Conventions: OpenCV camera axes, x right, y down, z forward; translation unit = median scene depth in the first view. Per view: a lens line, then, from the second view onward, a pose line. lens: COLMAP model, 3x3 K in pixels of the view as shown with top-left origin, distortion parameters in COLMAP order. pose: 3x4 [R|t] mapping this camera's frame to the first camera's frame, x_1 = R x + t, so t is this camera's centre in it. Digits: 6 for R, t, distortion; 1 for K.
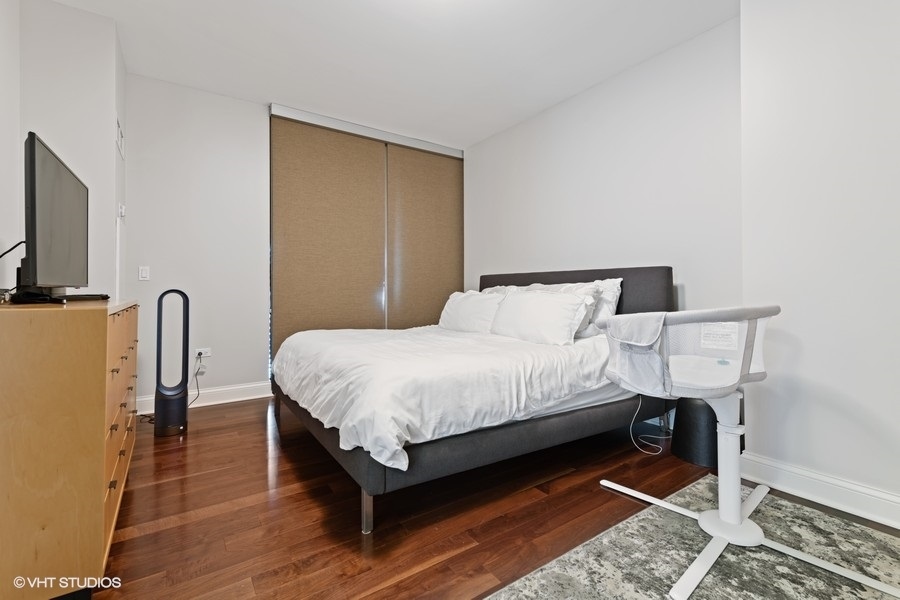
lens RADIAL K [[401.0, 0, 463.4], [0, 401.0, 287.6], [0, 0, 1]] dist [0.004418, -0.000152]
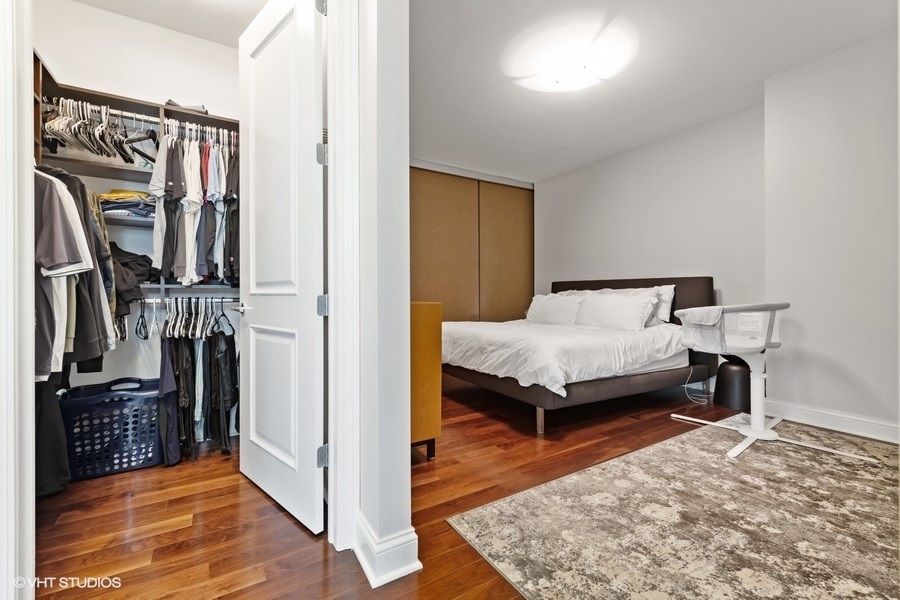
lens RADIAL K [[397.7, 0, 447.3], [0, 397.7, 294.0], [0, 0, 1]] dist [-0.000663, -0.000139]
pose [[0.998547, 0.000522, -0.053889, -0.478534], [-0.000019, 0.999957, 0.009323, -0.006578], [0.053891, -0.009308, 0.998503, -0.636576]]
